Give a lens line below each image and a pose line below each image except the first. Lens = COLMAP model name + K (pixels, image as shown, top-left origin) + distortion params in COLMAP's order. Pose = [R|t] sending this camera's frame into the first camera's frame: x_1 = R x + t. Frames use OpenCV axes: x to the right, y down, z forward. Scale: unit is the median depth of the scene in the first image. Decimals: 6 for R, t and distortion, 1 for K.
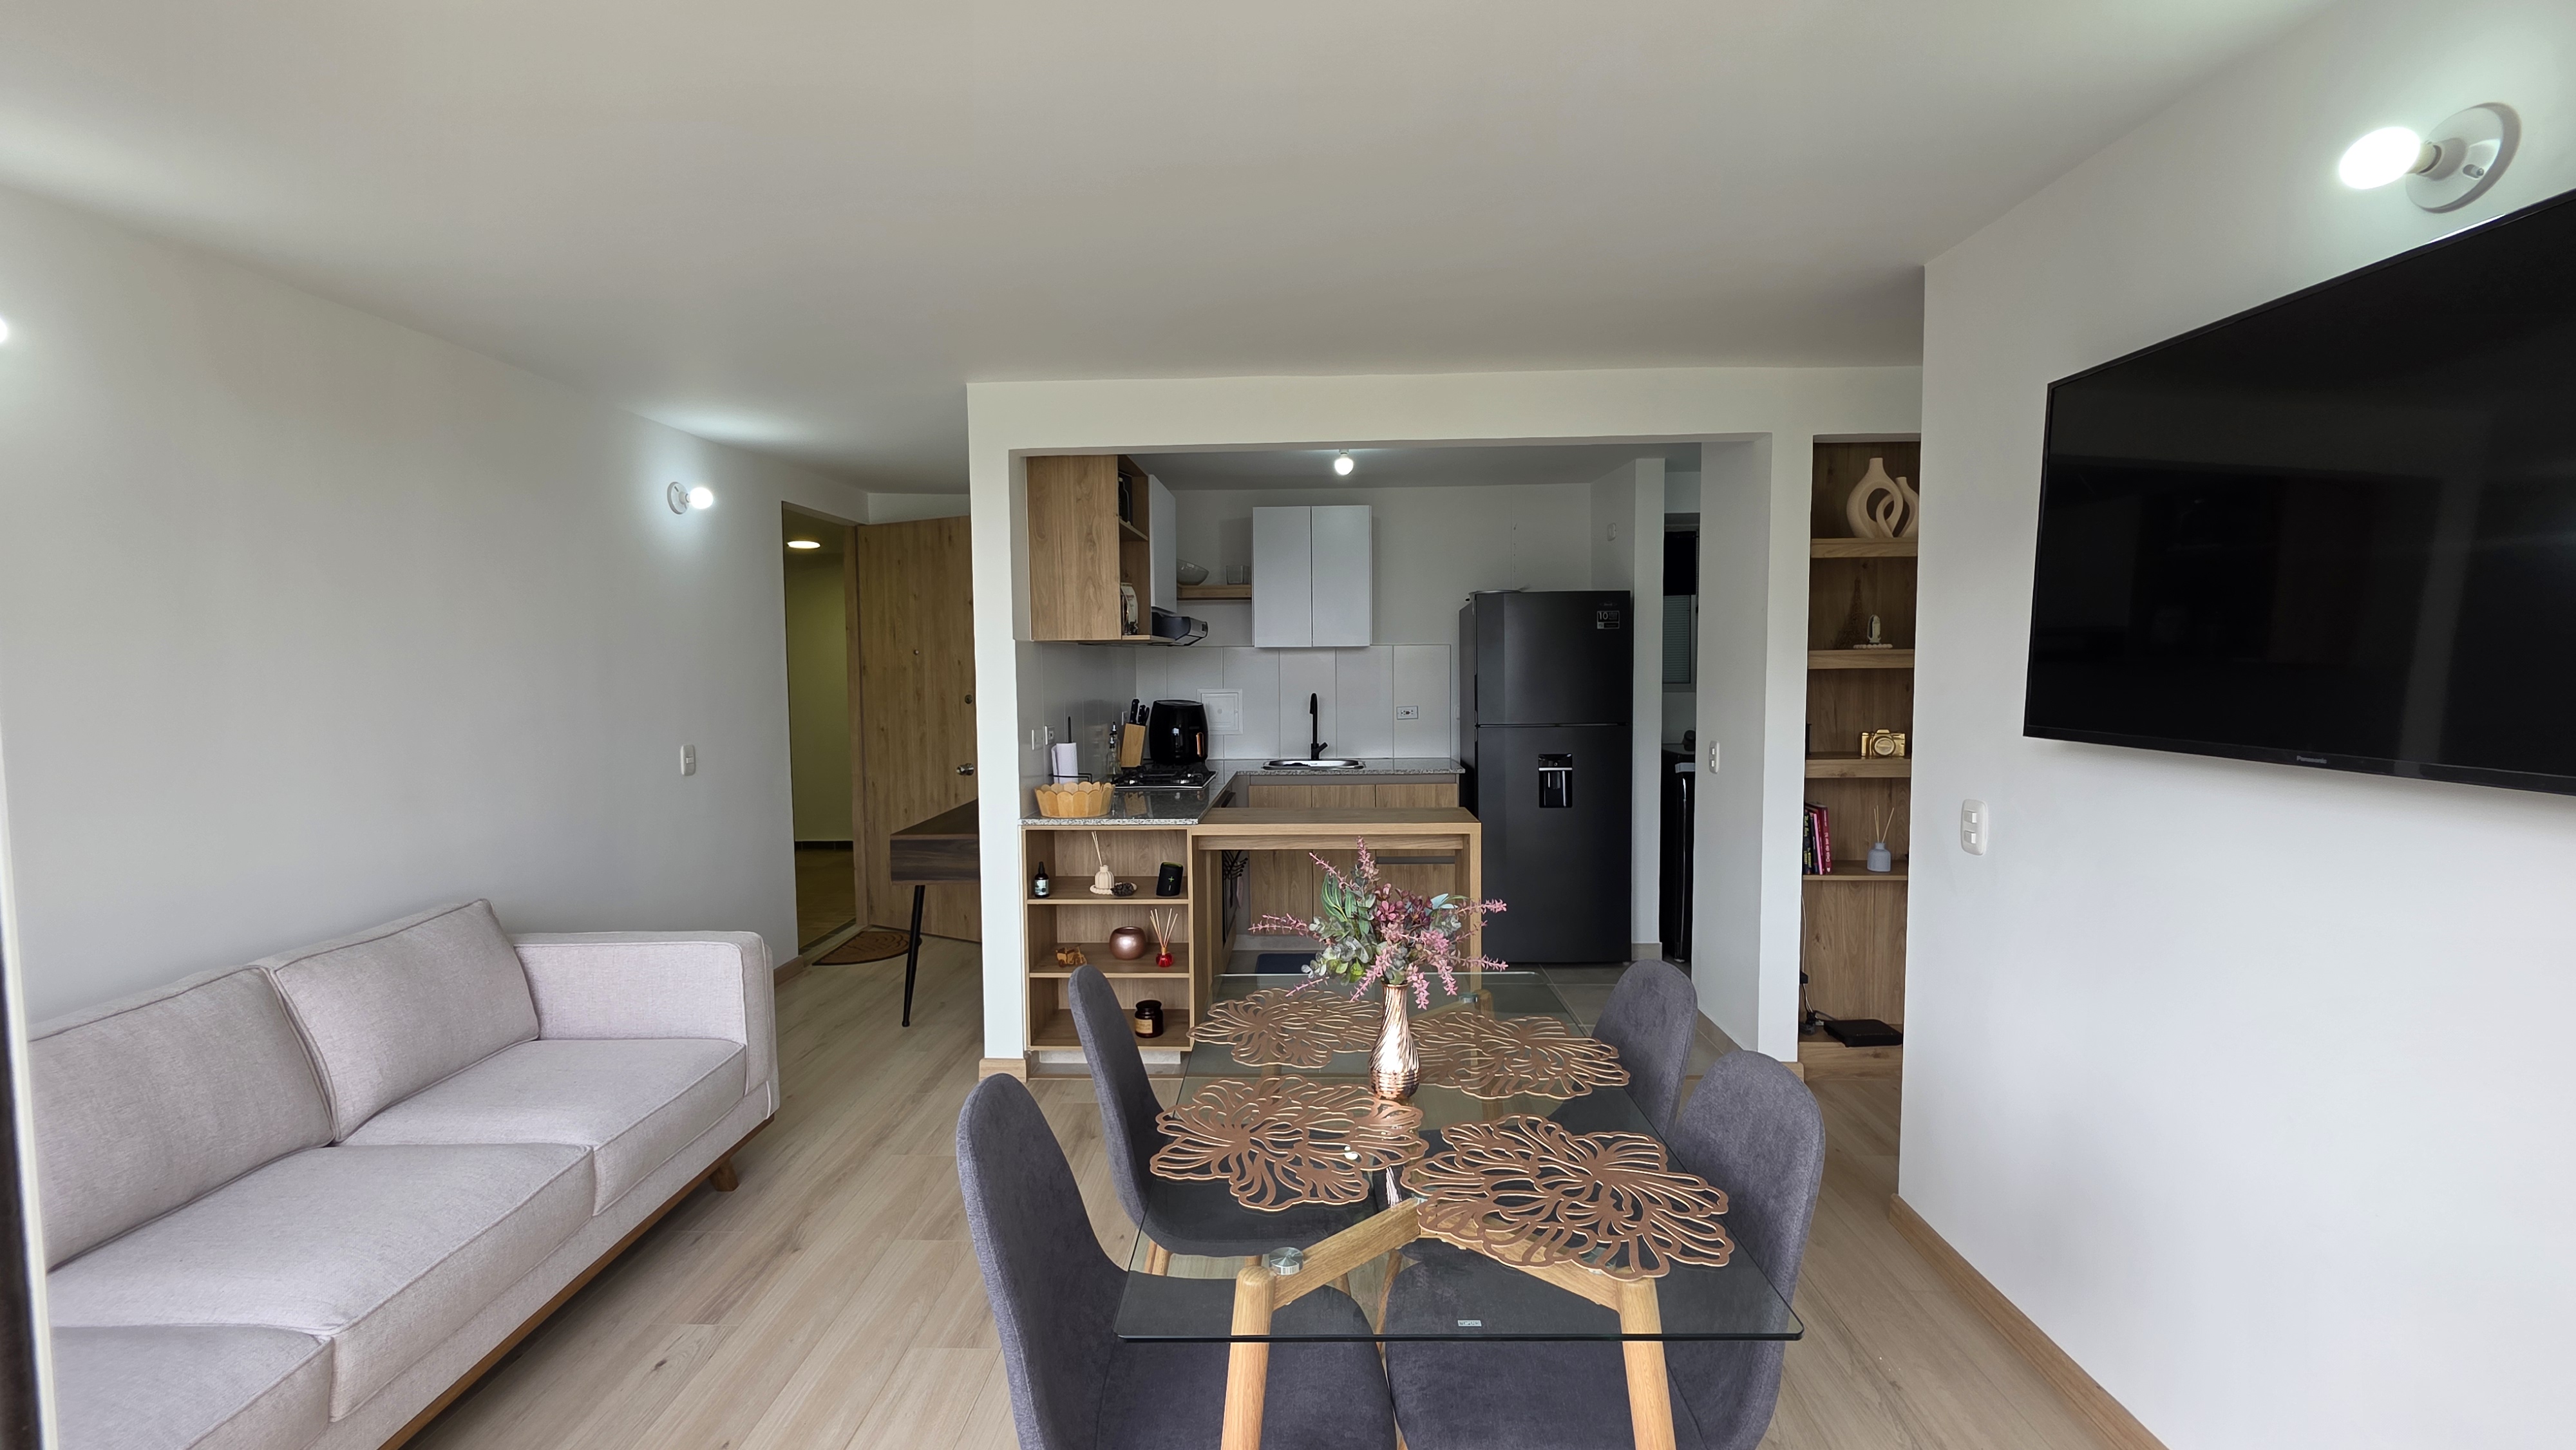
lens RADIAL K [[1042.8, 0, 1288.0], [0, 1042.8, 725.0], [0, 0, 1]] dist [0.002031, -0.000088]
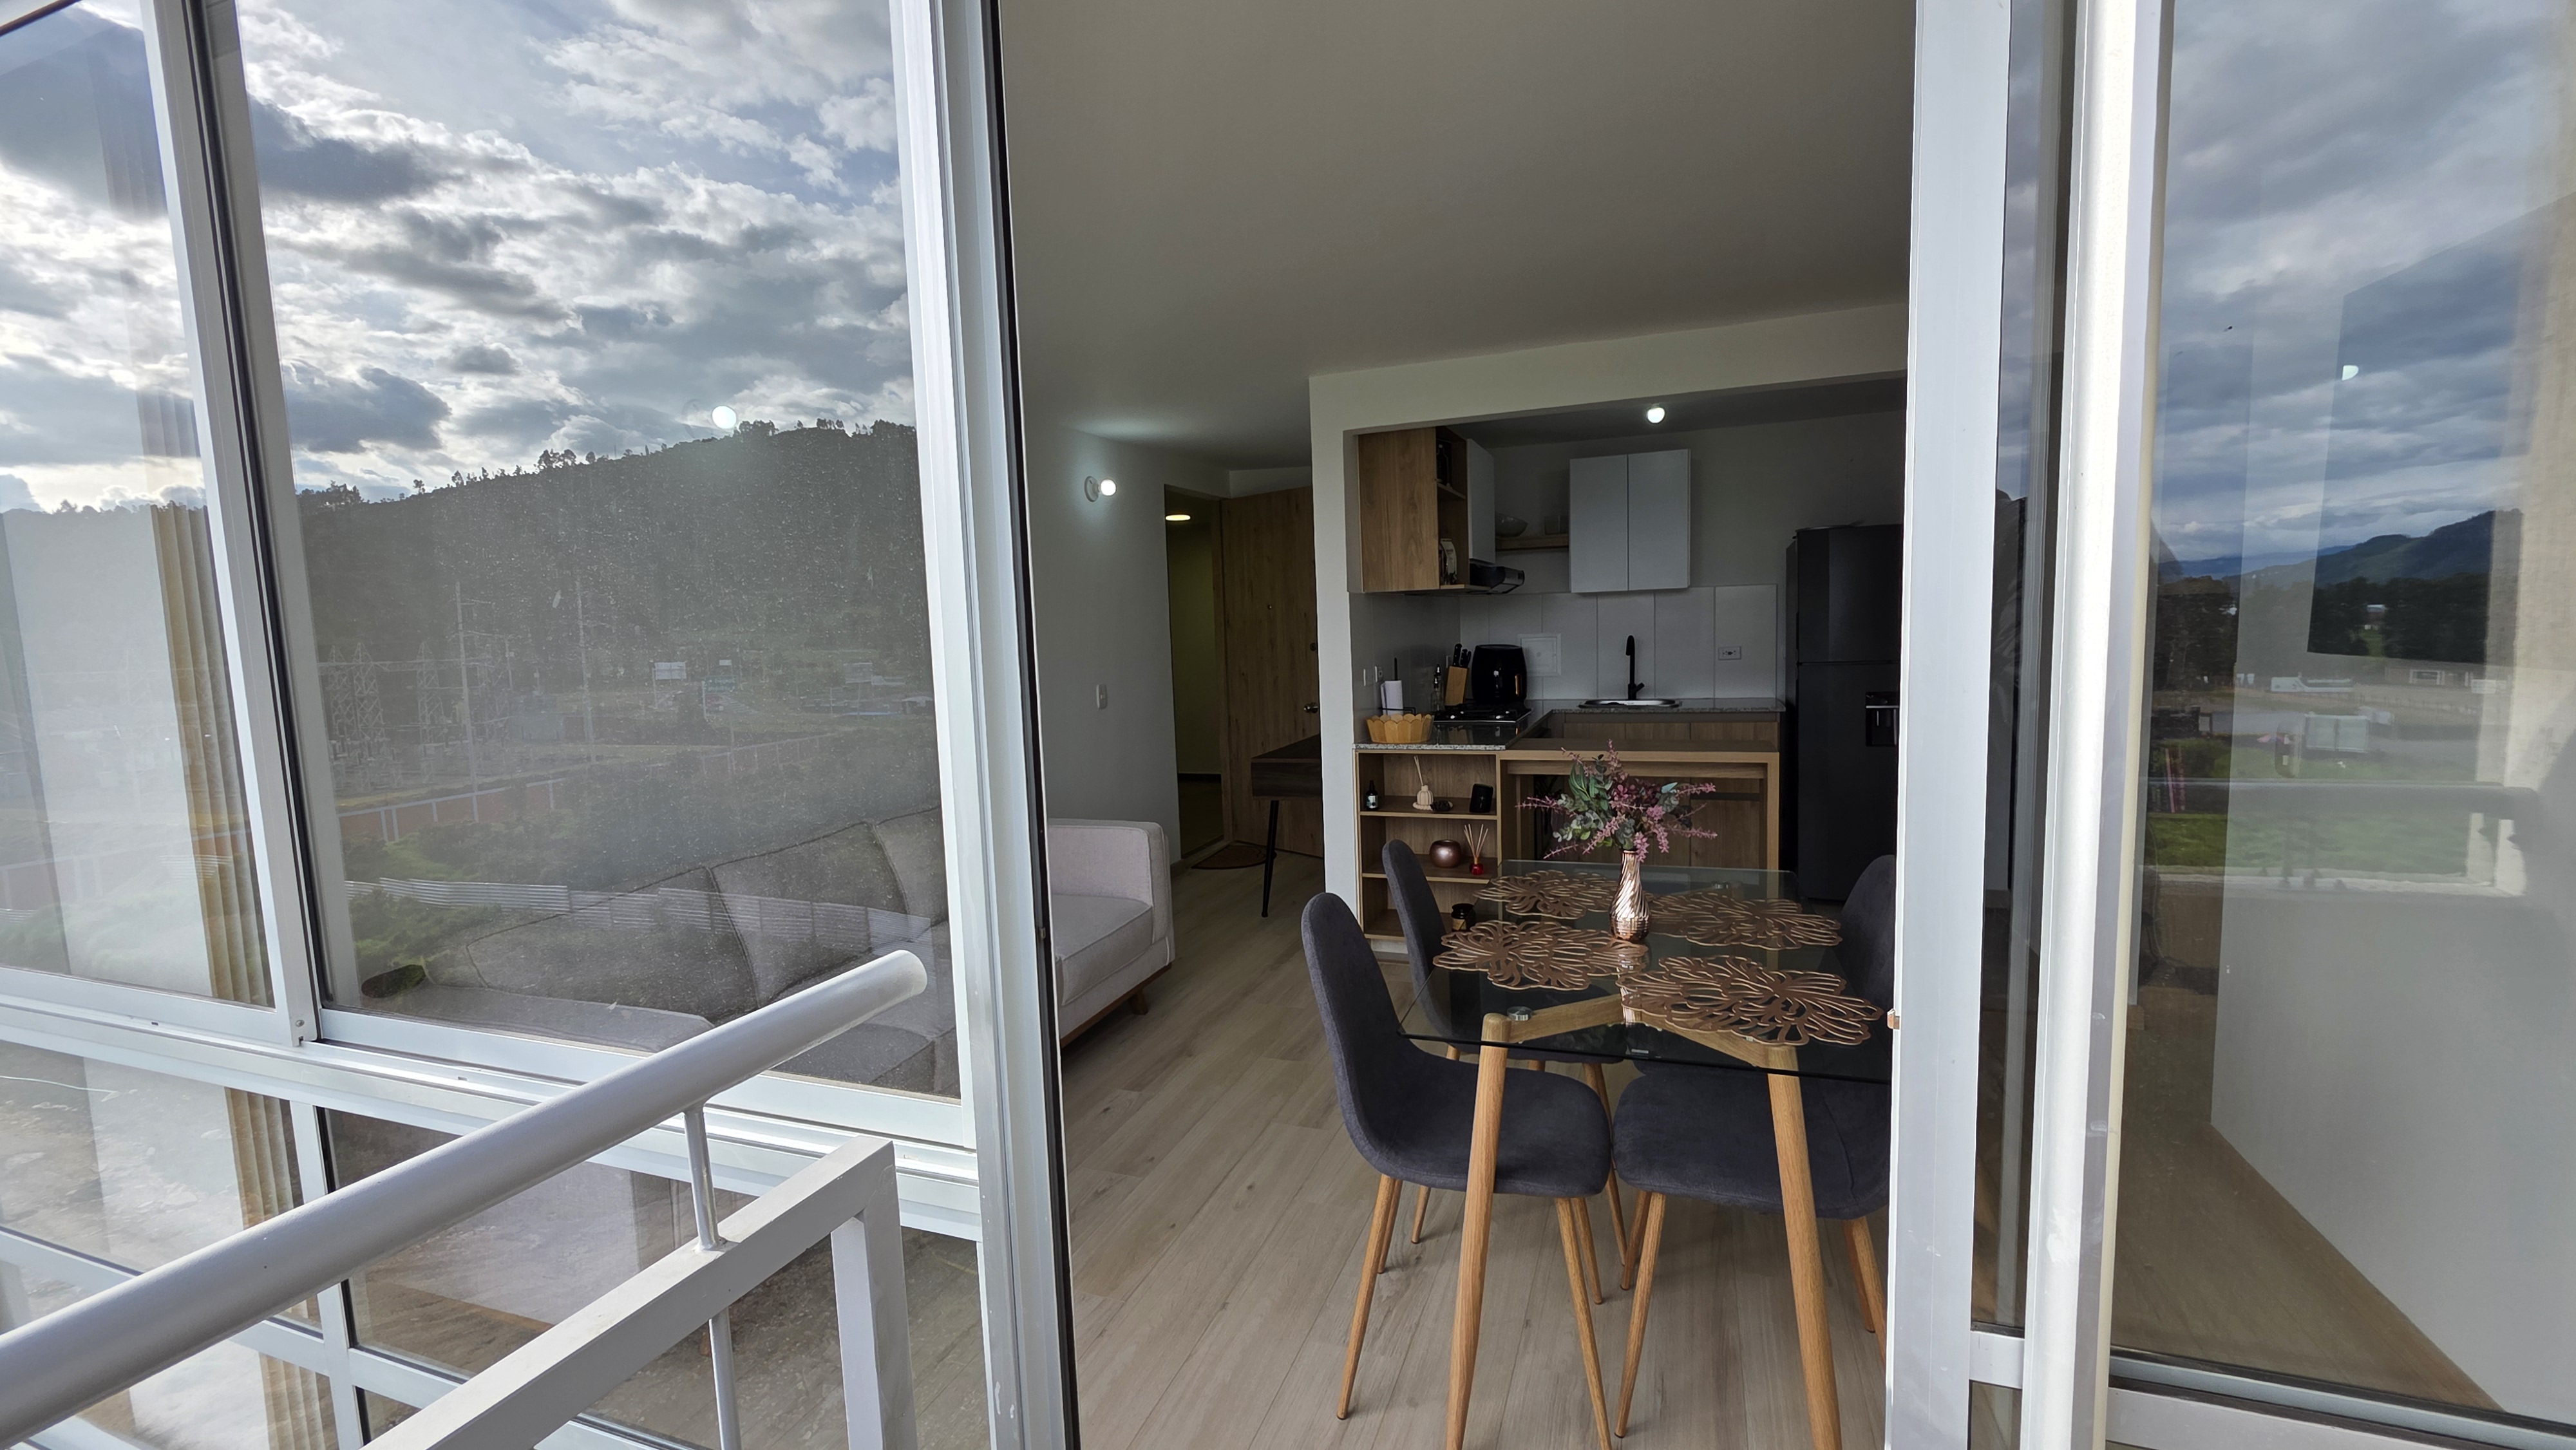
lens RADIAL K [[1042.8, 0, 1288.0], [0, 1042.8, 725.0], [0, 0, 1]] dist [0.002031, -0.000088]
pose [[0.947980, 0.007300, -0.318245, 0.048229], [0.007136, 0.998998, 0.044174, 0.015447], [0.318249, -0.044148, 0.946979, -0.143725]]
